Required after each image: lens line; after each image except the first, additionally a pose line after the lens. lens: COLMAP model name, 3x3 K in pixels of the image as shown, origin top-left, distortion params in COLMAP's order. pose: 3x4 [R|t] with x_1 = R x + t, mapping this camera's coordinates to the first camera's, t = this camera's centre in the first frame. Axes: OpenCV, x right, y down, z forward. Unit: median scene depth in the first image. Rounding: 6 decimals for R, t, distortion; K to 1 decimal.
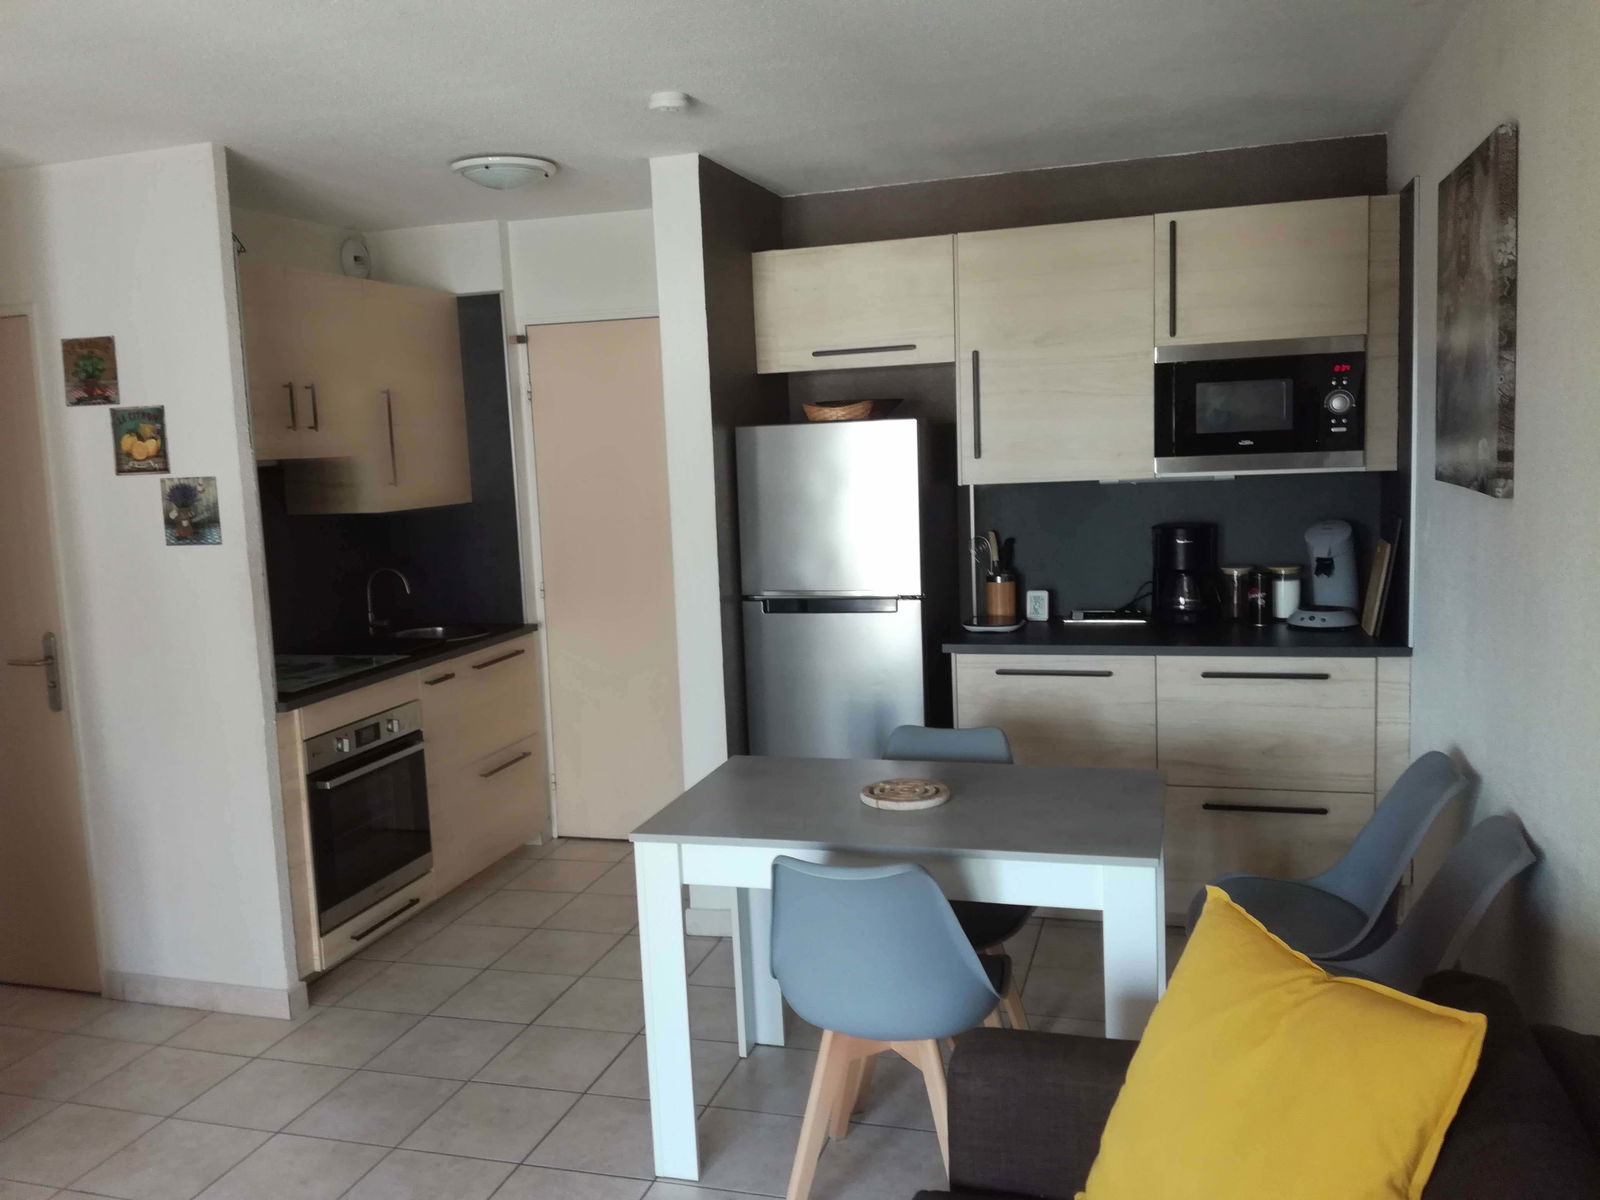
lens RADIAL K [[1312.0, 0, 800.0], [0, 1312.0, 600.0], [0, 0, 1]] dist [0.143525, -0.287816]
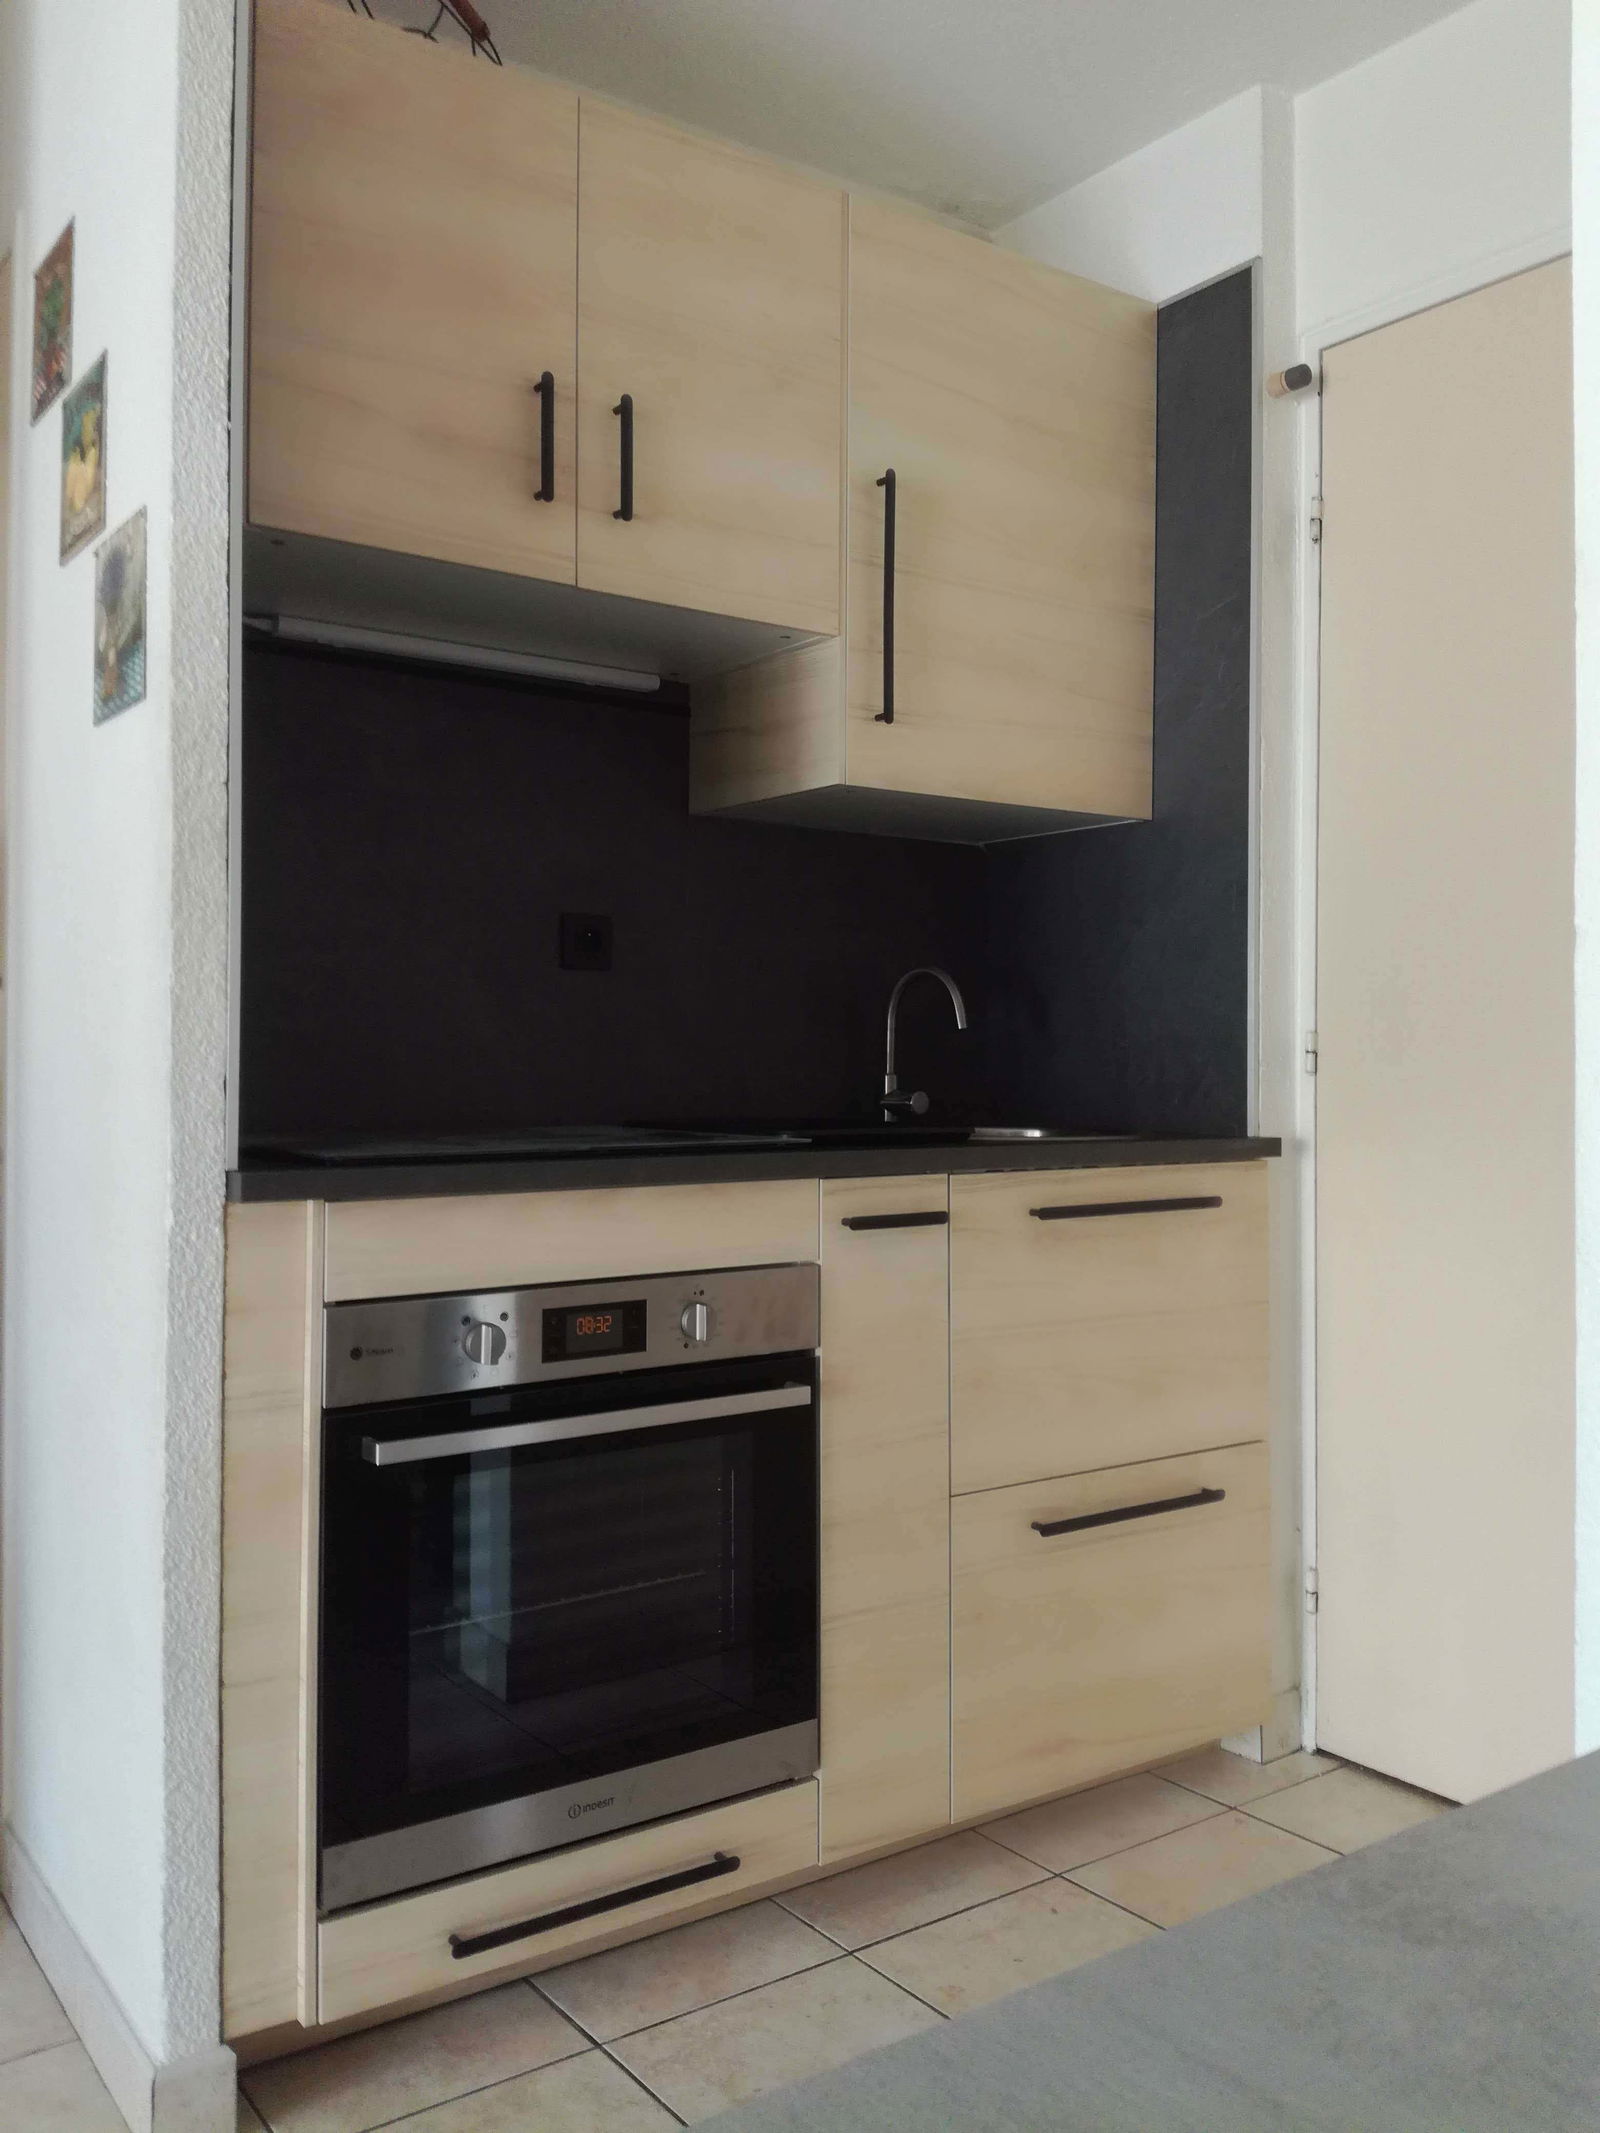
lens RADIAL K [[1749.0, 0, 791.9], [0, 1749.0, 1029.2], [0, 0, 1]] dist [0.143525, -0.287816]
pose [[0.789588, 0.037256, -0.612506, -0.008330], [-0.114941, 0.989468, -0.087986, 0.054089], [0.602777, 0.139875, 0.785554, 0.613030]]
